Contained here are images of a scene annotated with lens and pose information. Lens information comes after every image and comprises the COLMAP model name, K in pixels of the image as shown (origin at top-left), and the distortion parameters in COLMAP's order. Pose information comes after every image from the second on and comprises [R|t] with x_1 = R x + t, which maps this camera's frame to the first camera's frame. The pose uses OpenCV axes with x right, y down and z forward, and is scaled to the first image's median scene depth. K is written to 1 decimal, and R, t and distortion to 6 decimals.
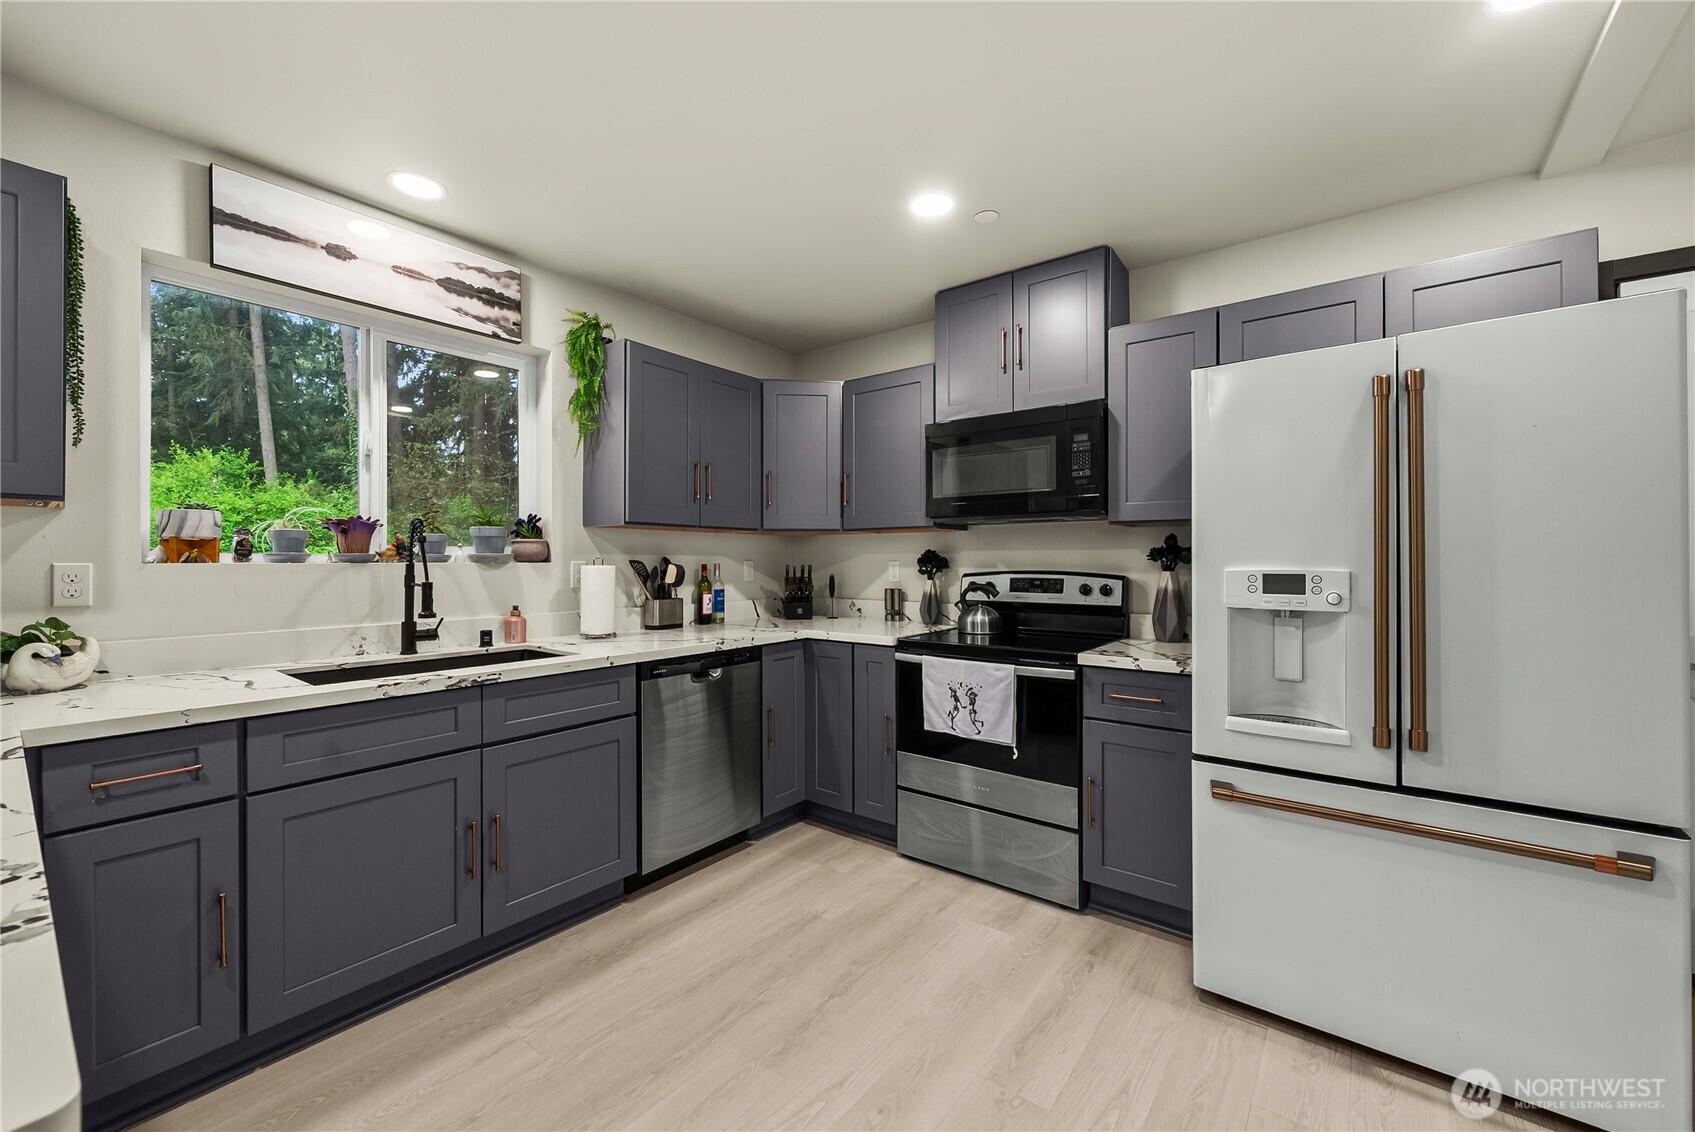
lens RADIAL K [[657.6, 0, 853.4], [0, 657.6, 560.8], [0, 0, 1]] dist [-0.004098, -0.000518]
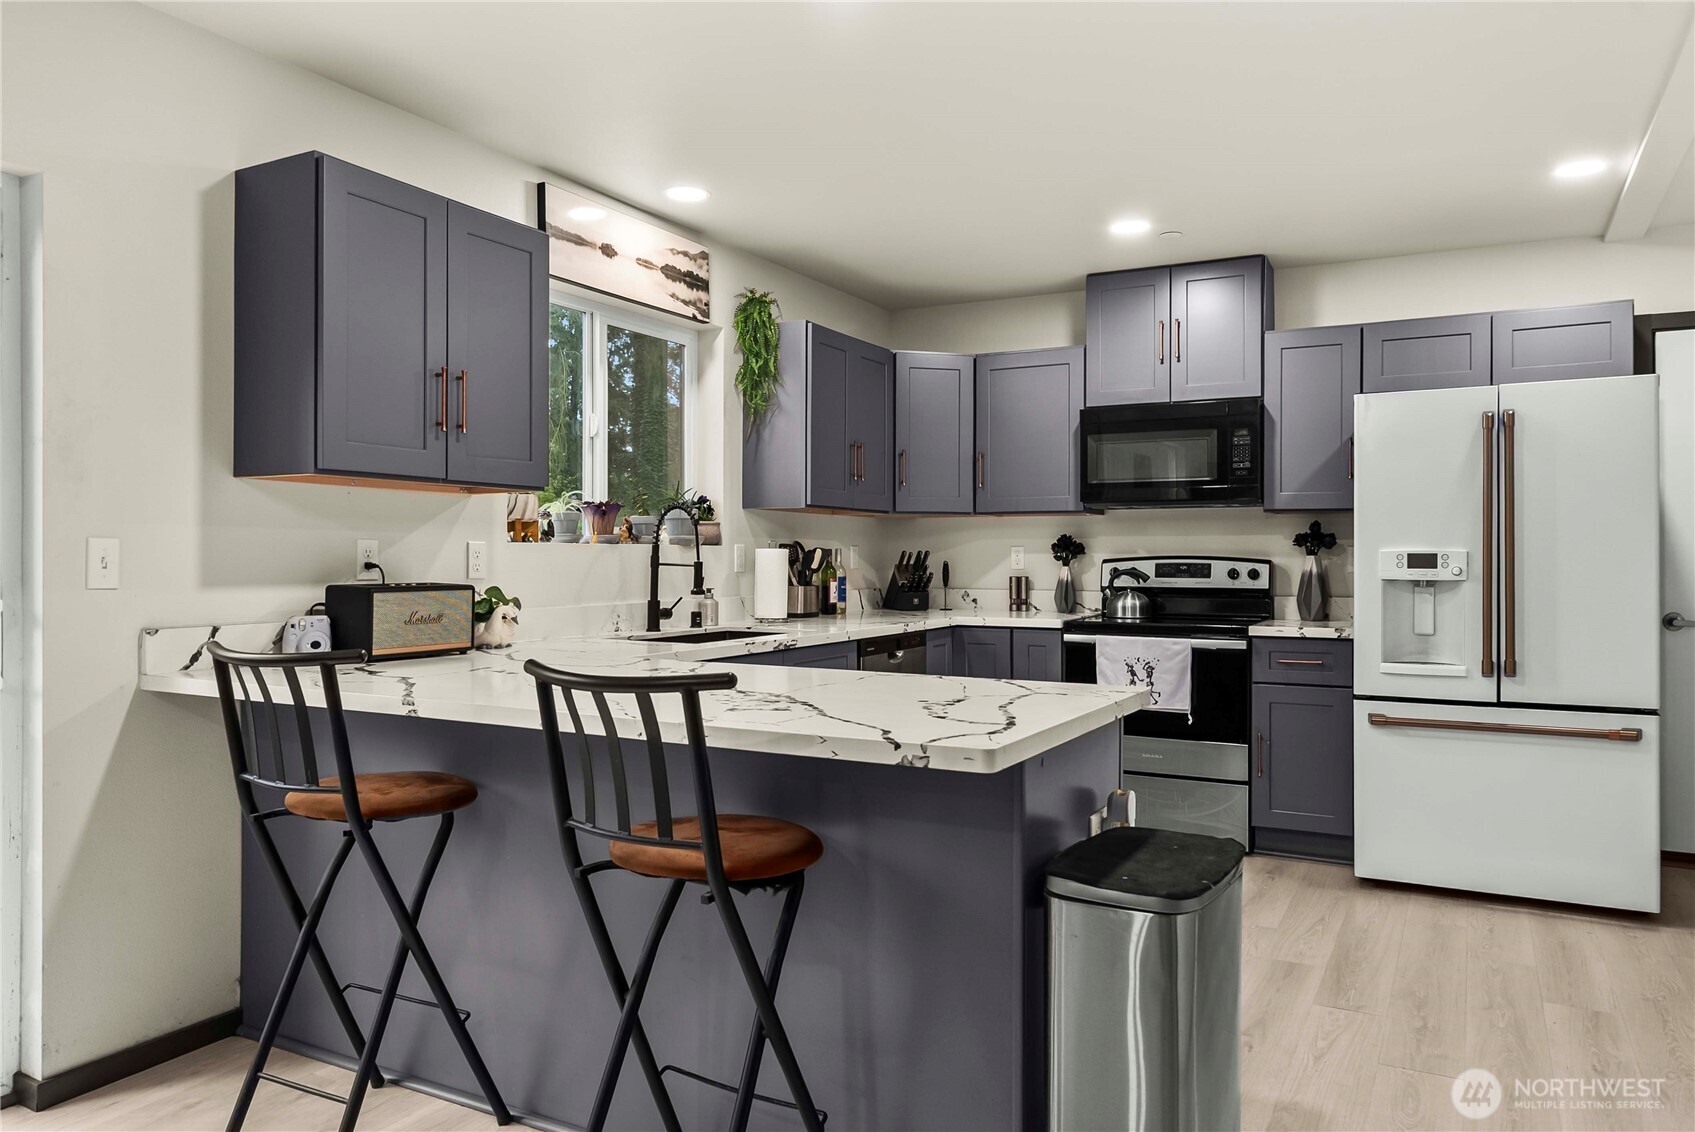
lens RADIAL K [[1141.1, 0, 847.2], [0, 1141.1, 557.3], [0, 0, 1]] dist [0.001739, -0.004433]
pose [[0.987225, 0.002222, 0.159317, -0.609743], [-0.002563, 0.999995, 0.001932, 0.018119], [-0.159312, -0.002316, 0.987226, -0.776140]]
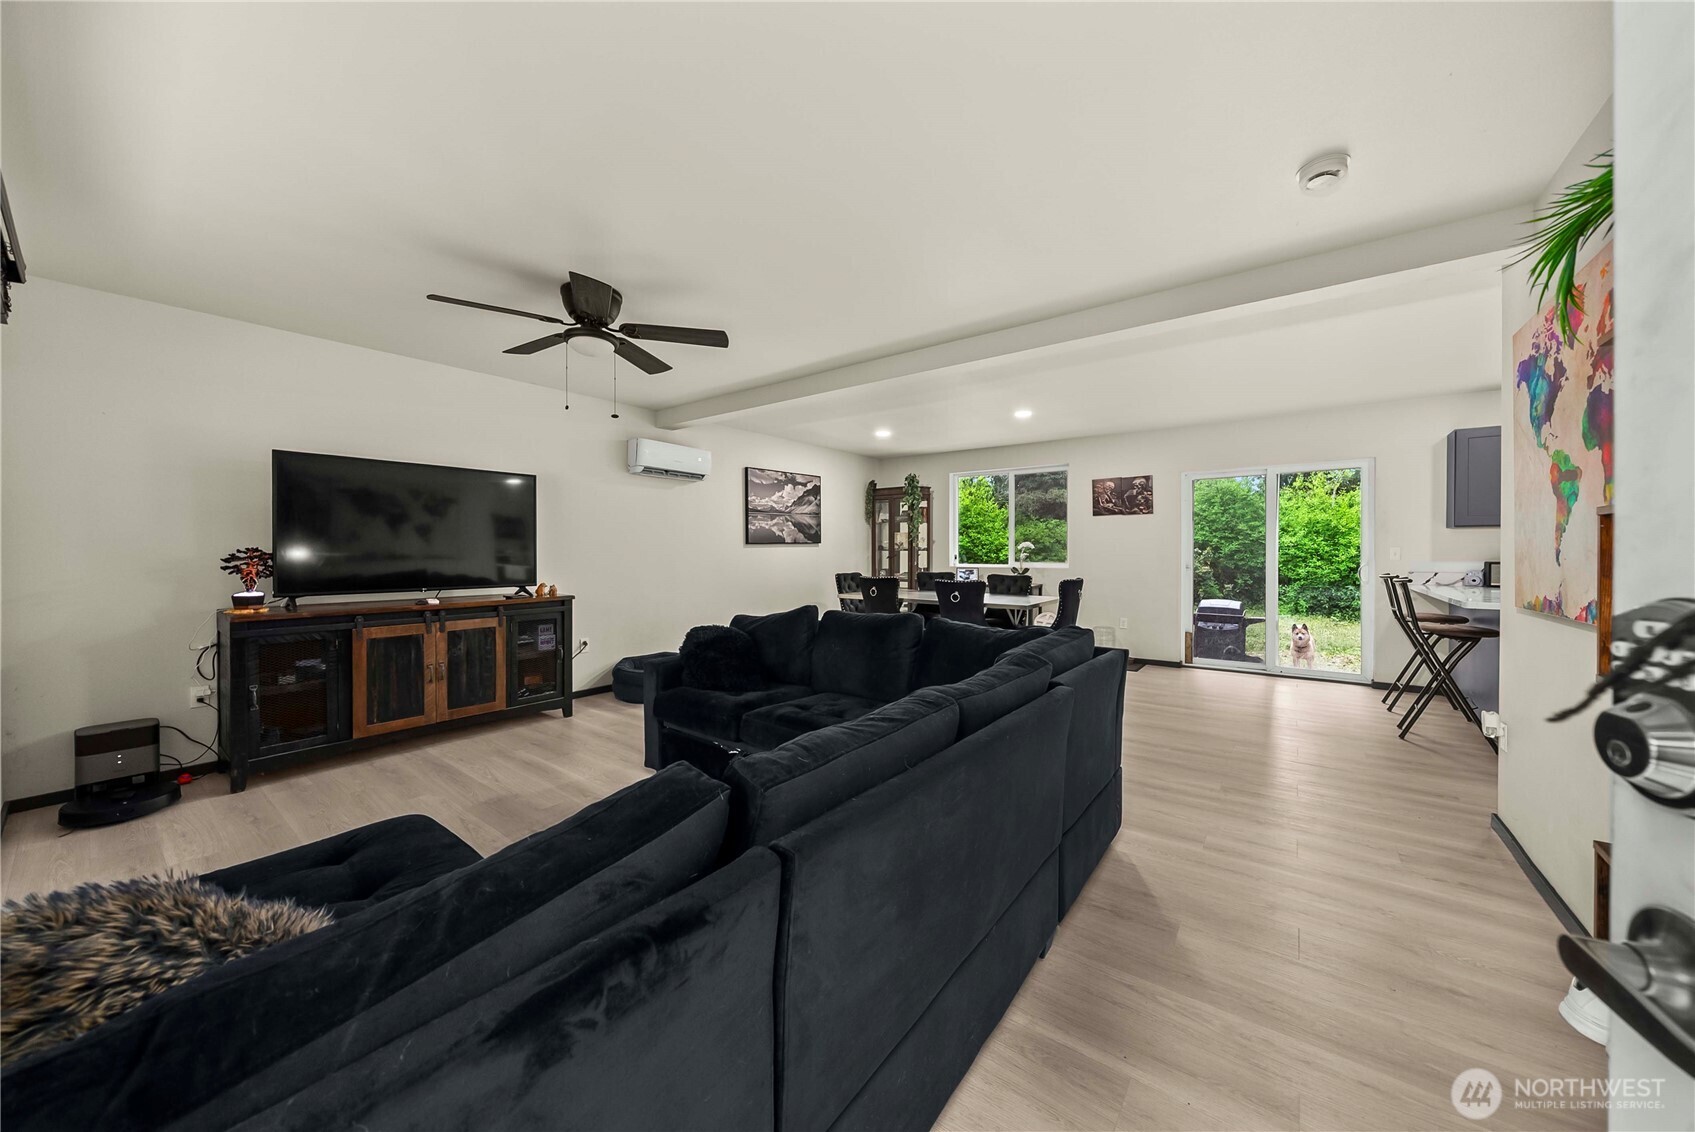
lens RADIAL K [[592.5, 0, 851.8], [0, 592.5, 554.9], [0, 0, 1]] dist [-0.001064, -0.000134]
pose [[0.009689, 0.007989, -0.999921, 0.898708], [0.002751, 0.999964, 0.008016, 0.008306], [0.999949, -0.002829, 0.009666, -1.542894]]
